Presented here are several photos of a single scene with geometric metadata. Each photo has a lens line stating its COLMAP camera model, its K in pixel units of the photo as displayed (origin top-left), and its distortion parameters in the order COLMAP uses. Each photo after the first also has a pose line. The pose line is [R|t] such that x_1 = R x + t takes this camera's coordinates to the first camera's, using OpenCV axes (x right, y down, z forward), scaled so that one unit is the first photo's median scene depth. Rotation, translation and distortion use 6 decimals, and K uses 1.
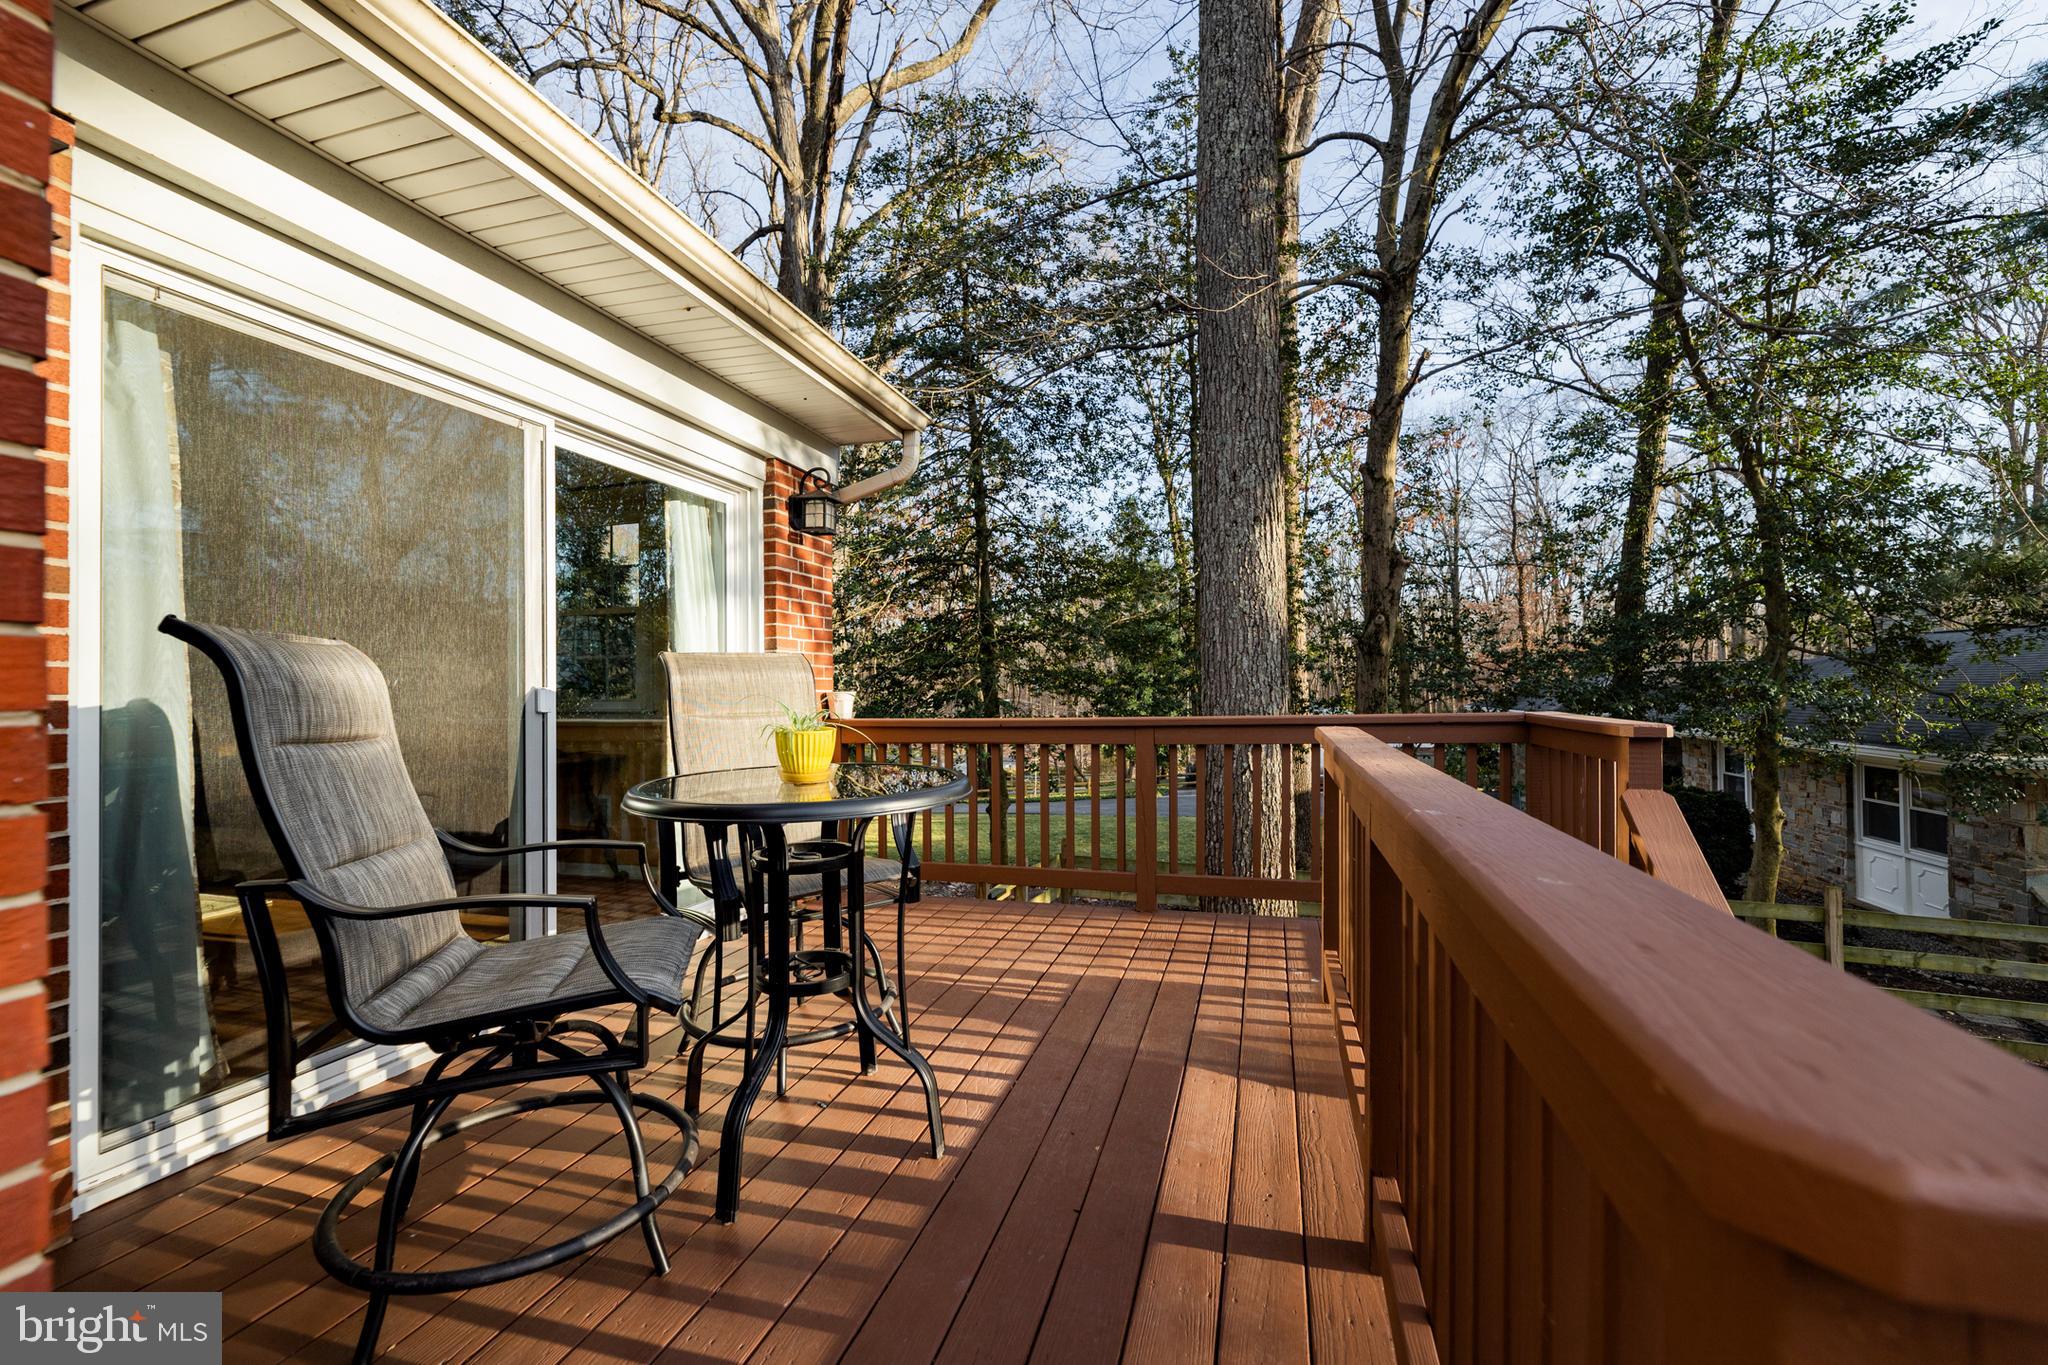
lens RADIAL K [[826.9, 0, 1026.2], [0, 826.9, 683.9], [0, 0, 1]] dist [-0.000137, -0.000592]
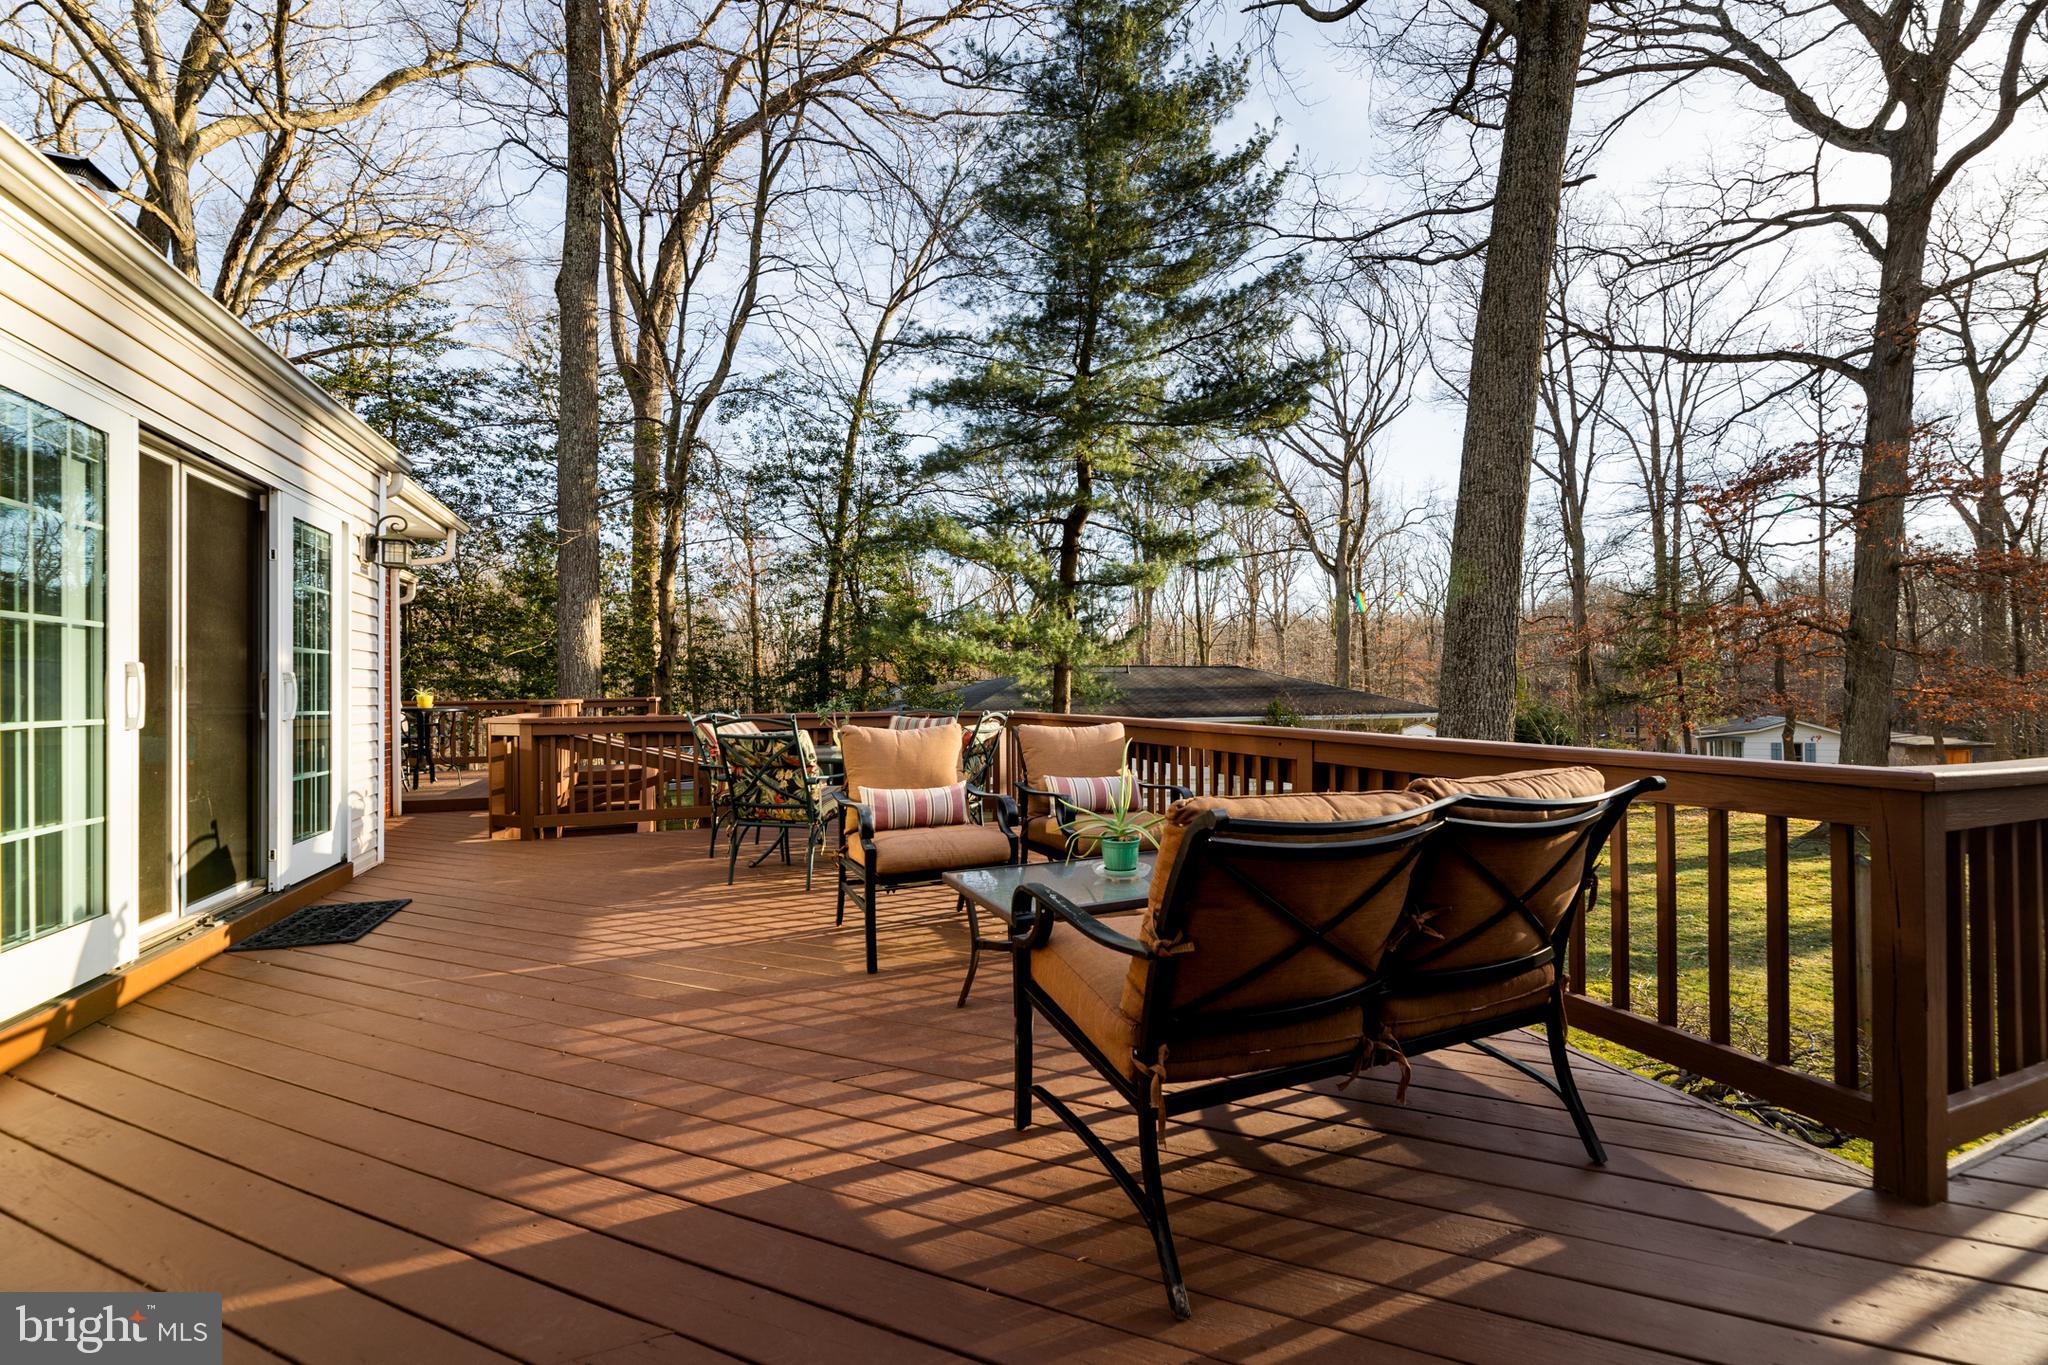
lens RADIAL K [[826.9, 0, 1017.2], [0, 826.9, 693.7], [0, 0, 1]] dist [-0.000137, -0.000592]
pose [[0.798391, 0.005516, 0.602114, -0.065682], [-0.002023, 0.999977, -0.006478, 0.011543], [-0.602136, 0.003954, 0.798384, -0.722015]]
